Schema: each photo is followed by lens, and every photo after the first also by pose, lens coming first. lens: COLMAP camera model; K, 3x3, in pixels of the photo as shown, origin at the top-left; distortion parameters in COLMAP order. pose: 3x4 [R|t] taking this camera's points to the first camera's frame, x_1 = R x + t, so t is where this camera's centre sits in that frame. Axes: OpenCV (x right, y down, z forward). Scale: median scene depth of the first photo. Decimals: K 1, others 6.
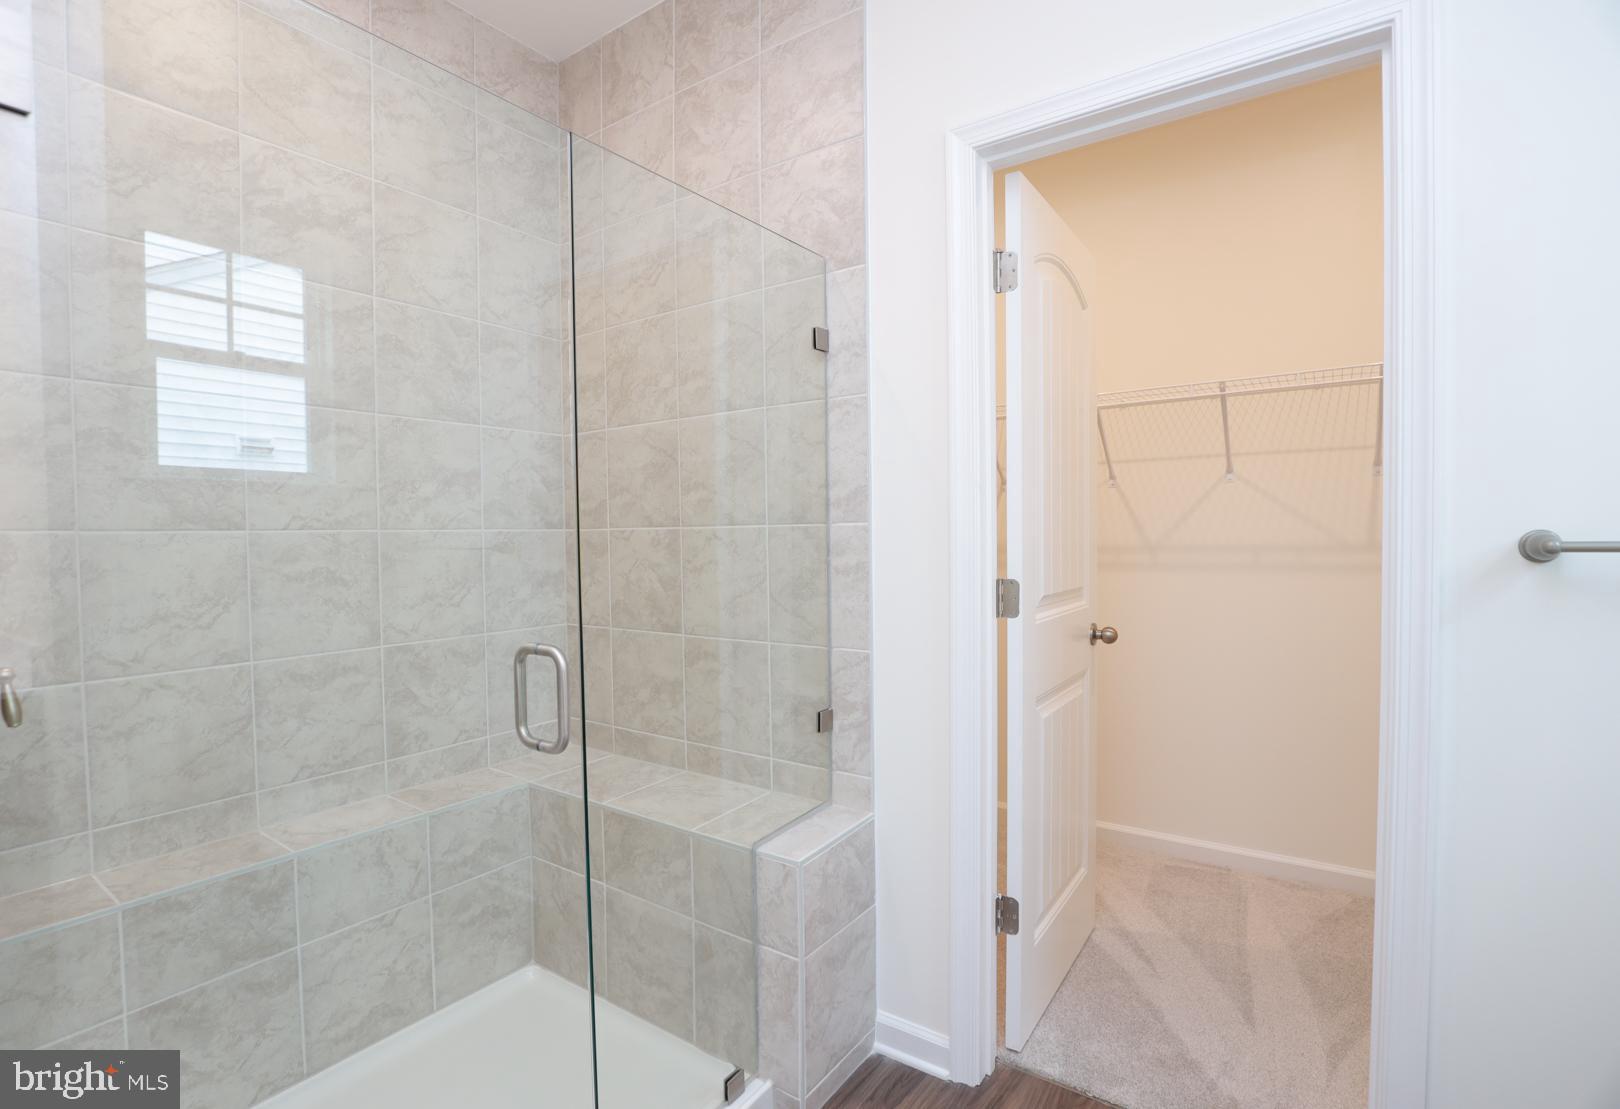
lens RADIAL K [[746.9, 0, 806.0], [0, 746.9, 559.8], [0, 0, 1]] dist [-0.038506, 0.000916]
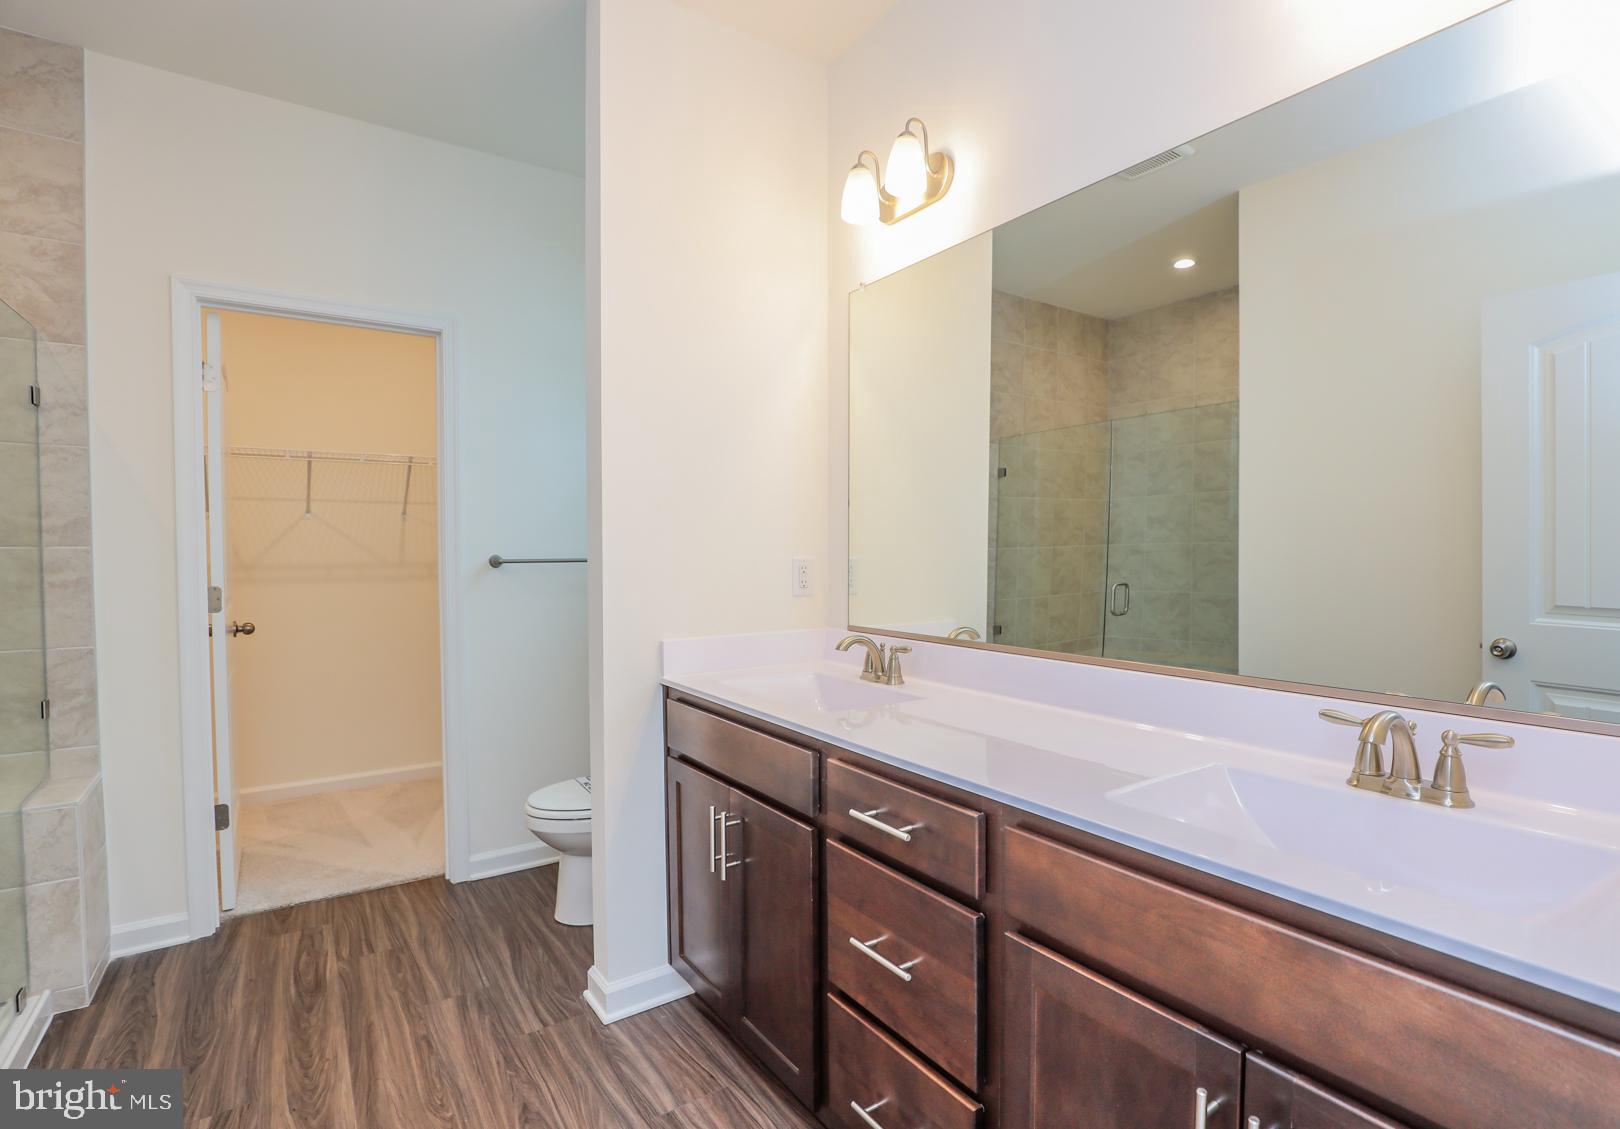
lens RADIAL K [[775.1, 0, 806.7], [0, 775.1, 569.6], [0, 0, 1]] dist [-0.004462, 0.001268]
pose [[0.351788, -0.012262, 0.935999, -0.721951], [0.030318, 0.999539, 0.001699, 0.024709], [-0.935589, 0.027780, 0.351998, -0.617945]]
